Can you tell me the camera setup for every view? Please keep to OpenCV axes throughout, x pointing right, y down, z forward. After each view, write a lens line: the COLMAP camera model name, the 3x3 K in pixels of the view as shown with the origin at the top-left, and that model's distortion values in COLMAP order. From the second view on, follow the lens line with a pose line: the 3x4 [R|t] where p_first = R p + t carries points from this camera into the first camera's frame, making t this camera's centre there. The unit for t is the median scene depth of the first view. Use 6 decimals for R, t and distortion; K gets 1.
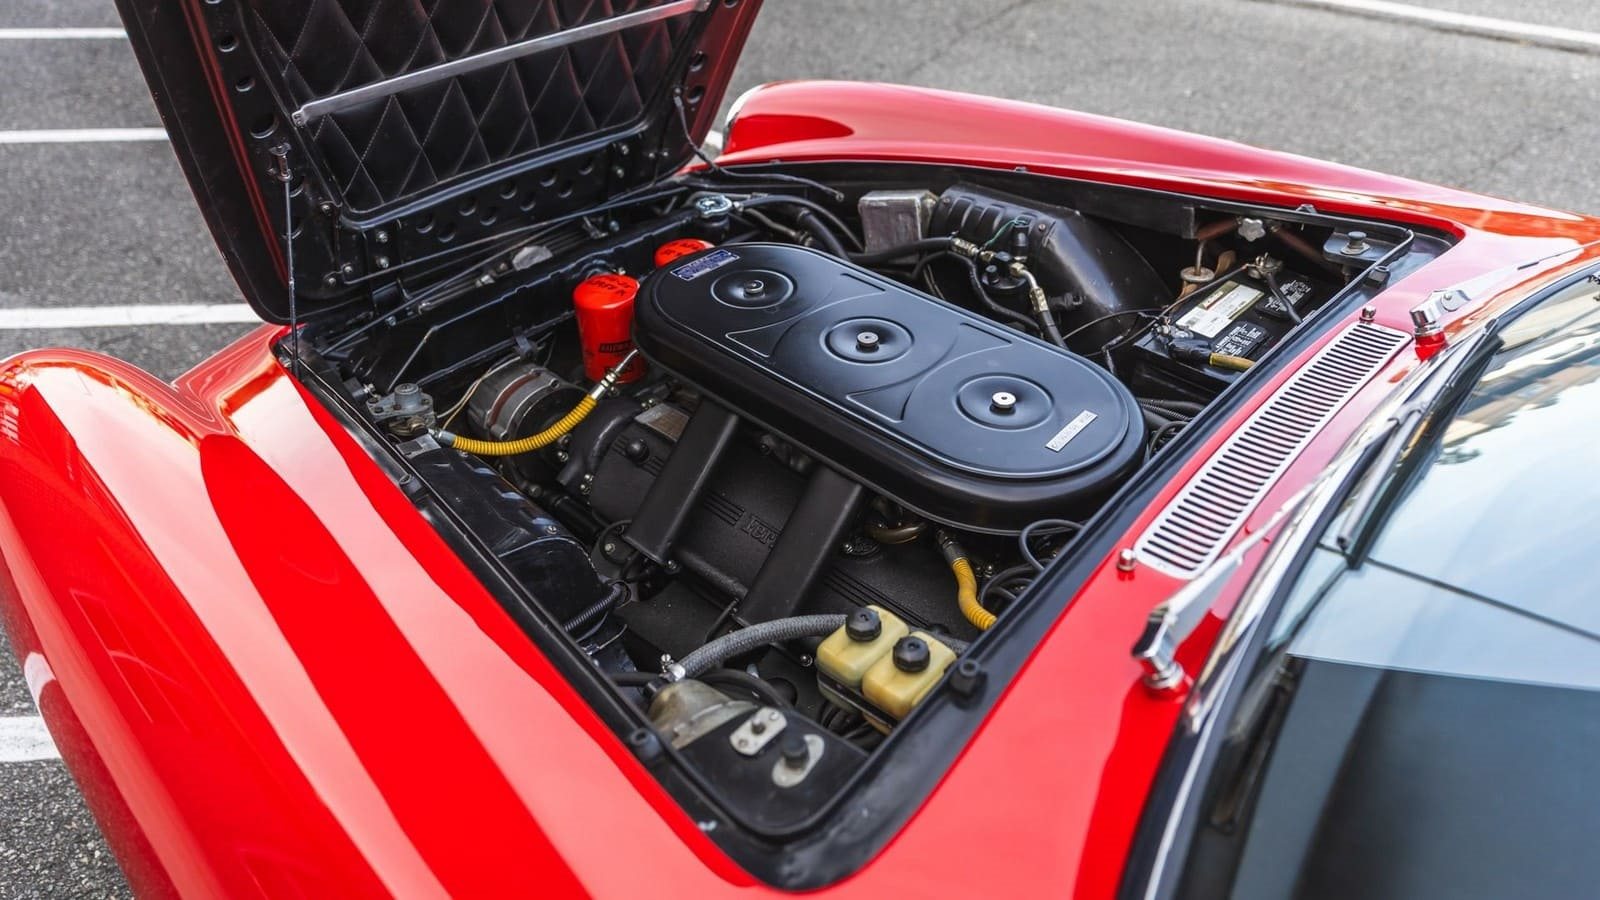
lens RADIAL K [[1048.5, 0, 804.6], [0, 1048.5, 445.4], [0, 0, 1]] dist [0.011144, -0.006629]
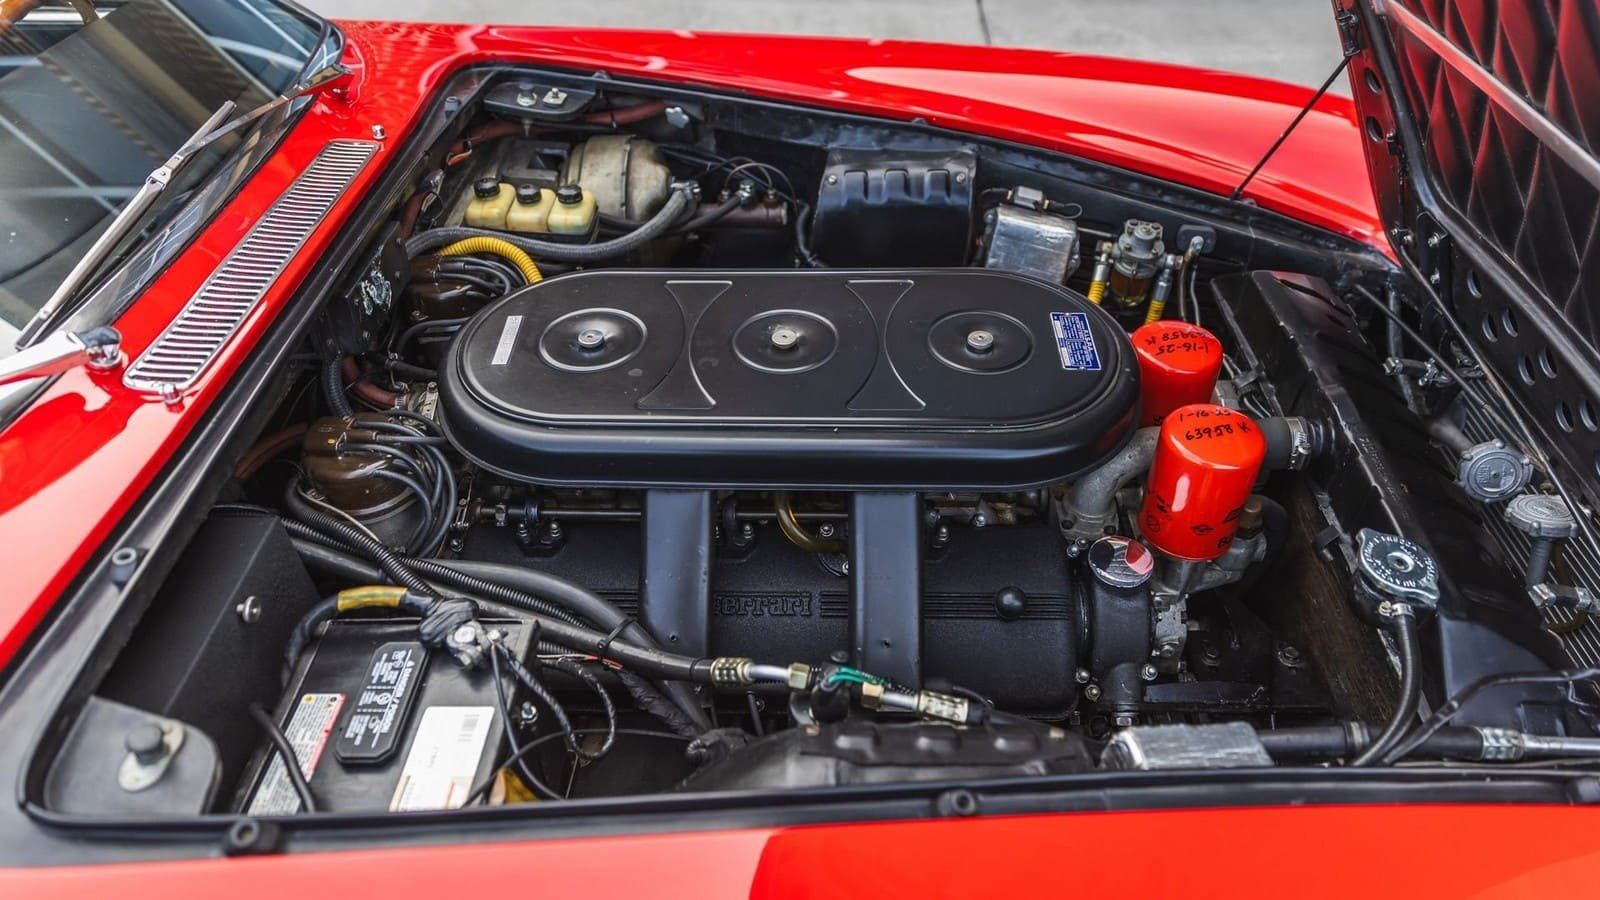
lens RADIAL K [[1048.5, 0, 802.7], [0, 1048.5, 449.6], [0, 0, 1]] dist [0.011144, -0.006629]
pose [[-0.745158, 0.456972, -0.485711, 0.390379], [-0.378328, 0.310114, 0.872180, -0.637816], [0.549188, 0.833670, -0.058198, 0.891252]]
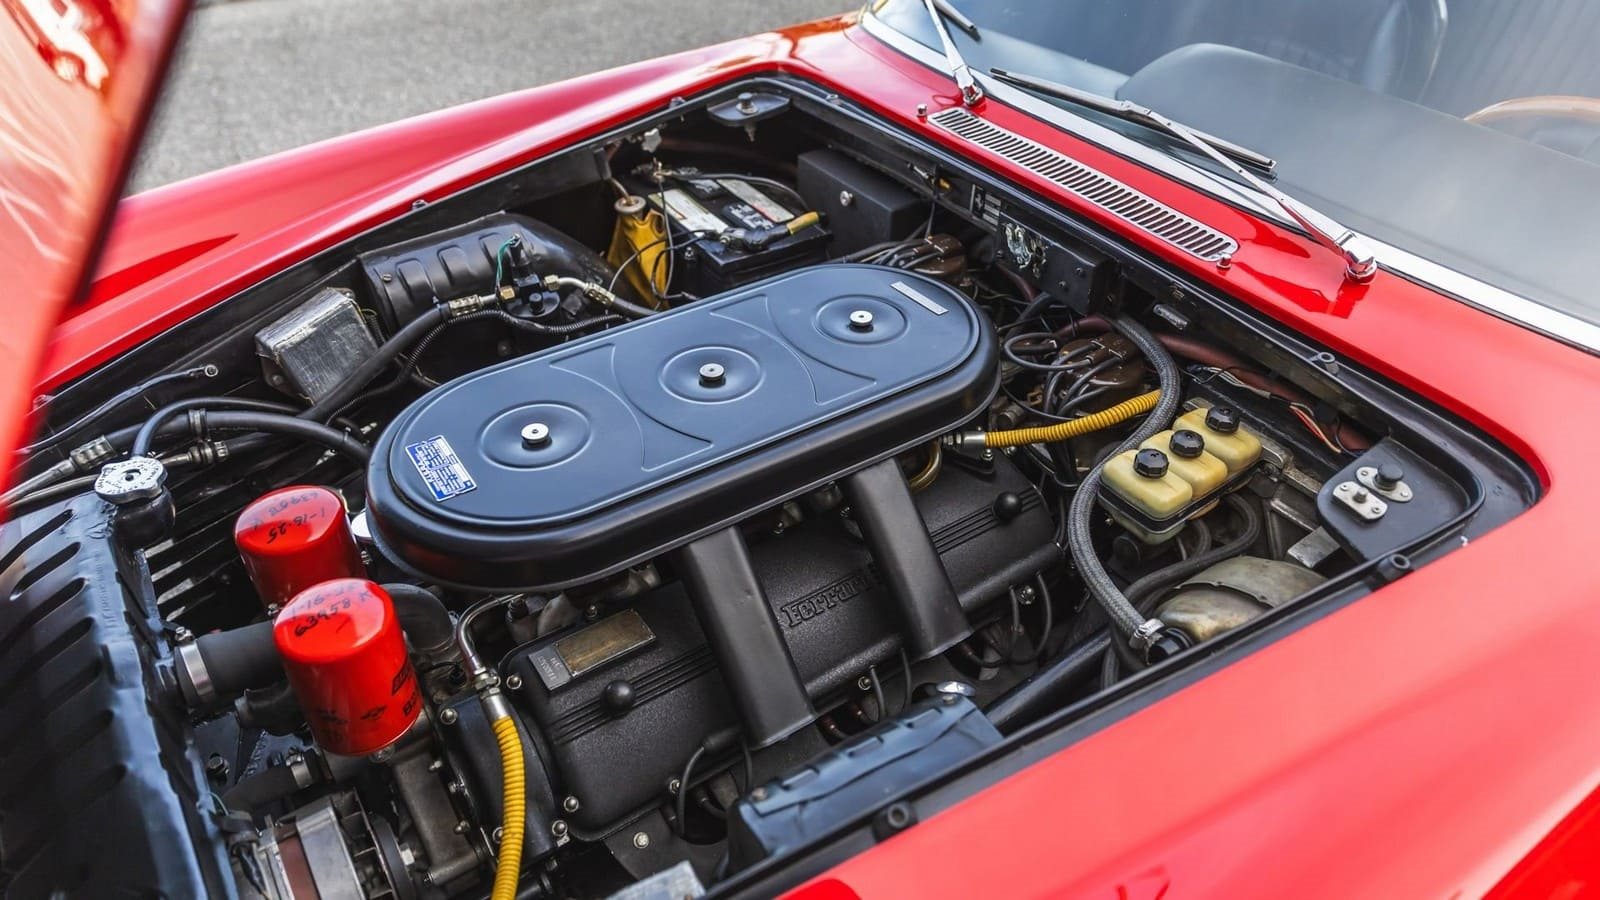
lens RADIAL K [[1048.5, 0, 794.5], [0, 1048.5, 450.6], [0, 0, 1]] dist [0.011144, -0.006629]
pose [[0.218879, -0.588174, 0.778552, -0.505384], [0.574586, 0.722581, 0.384353, -0.275193], [-0.788634, 0.363218, 0.496115, 0.424307]]
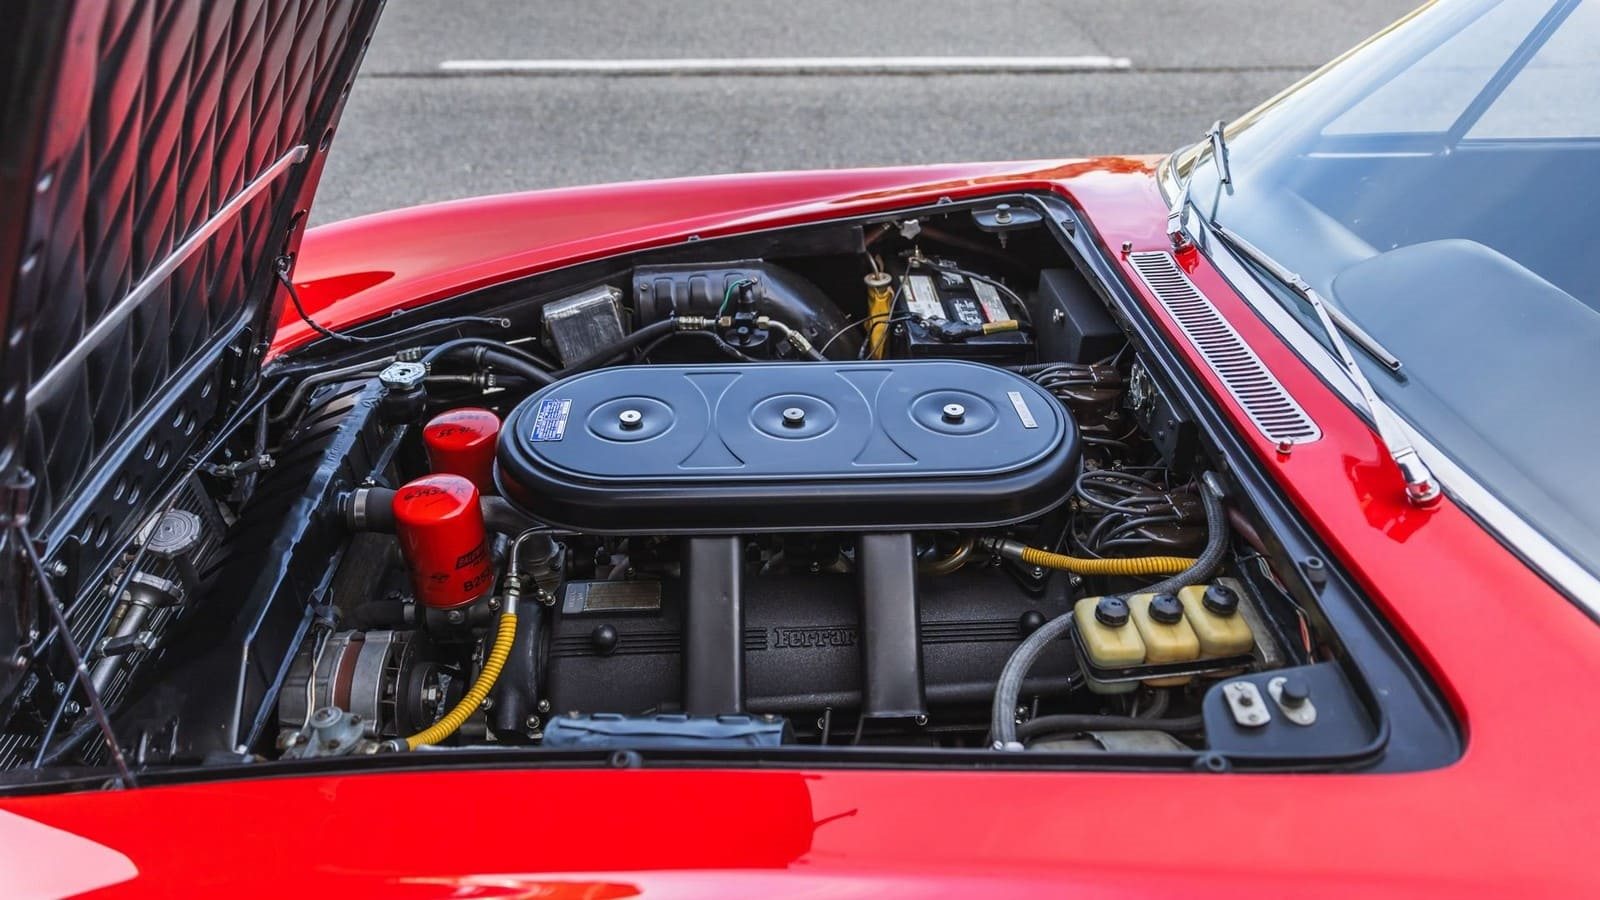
lens RADIAL K [[1048.5, 0, 798.0], [0, 1048.5, 446.6], [0, 0, 1]] dist [0.011144, -0.006629]
pose [[0.686473, -0.378432, 0.620922, -0.452411], [0.419411, 0.903614, 0.087036, -0.125731], [-0.594011, 0.200674, 0.779025, 0.173682]]
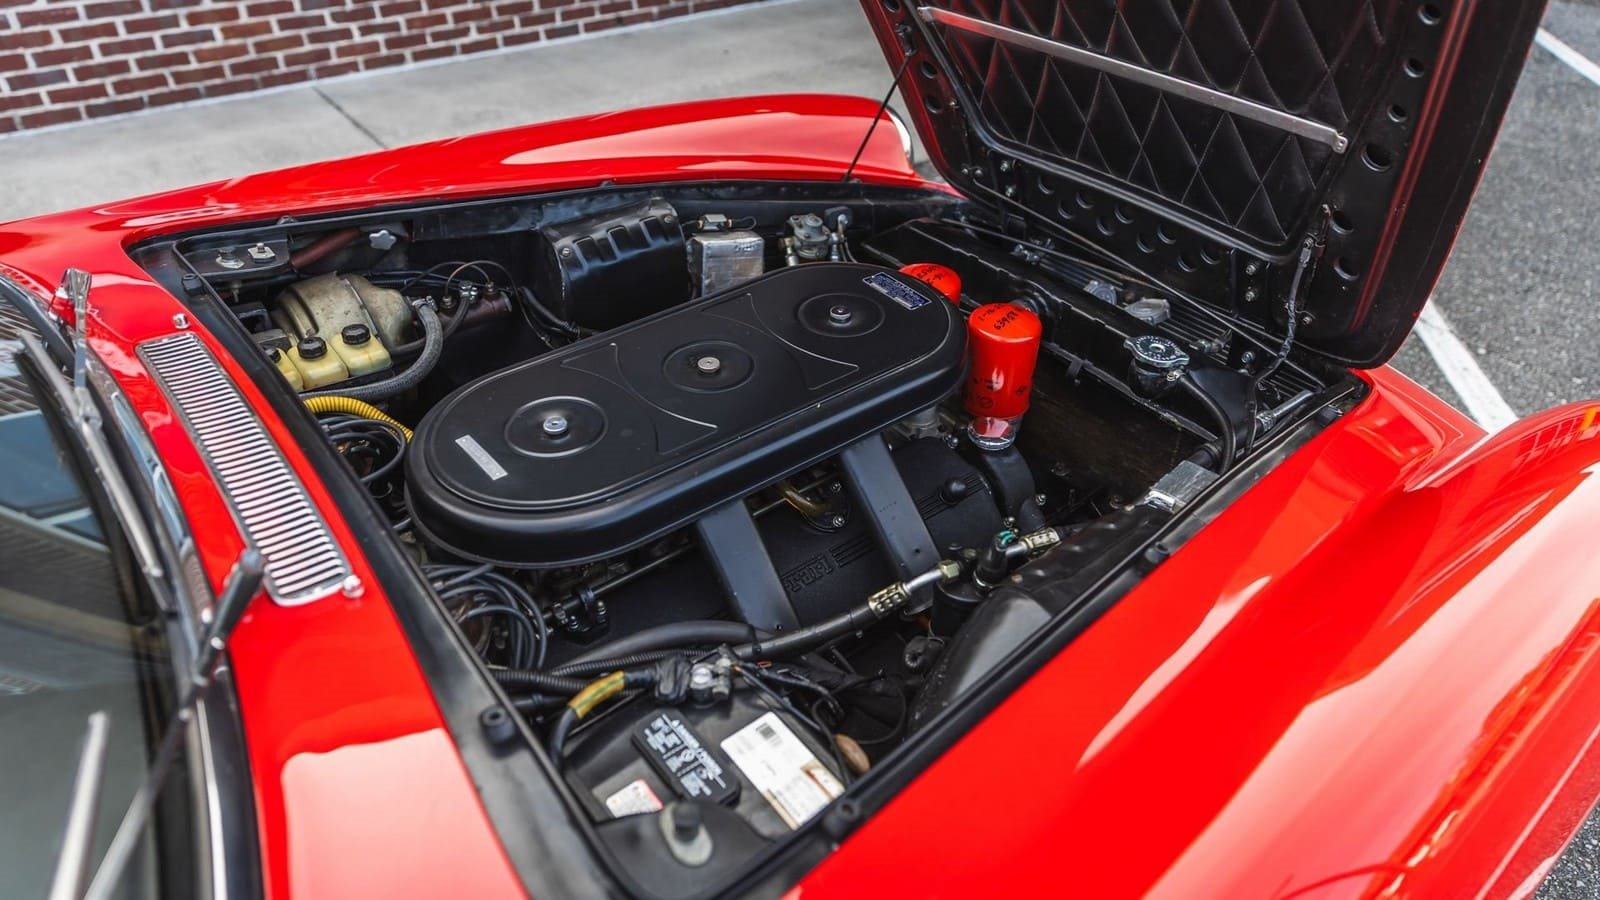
lens RADIAL K [[1048.5, 0, 804.0], [0, 1048.5, 448.1], [0, 0, 1]] dist [0.011144, -0.006629]
pose [[-0.144121, 0.608556, -0.780313, 0.660657], [-0.599007, 0.574014, 0.558300, -0.506433], [0.787668, 0.547876, 0.281801, 0.663037]]
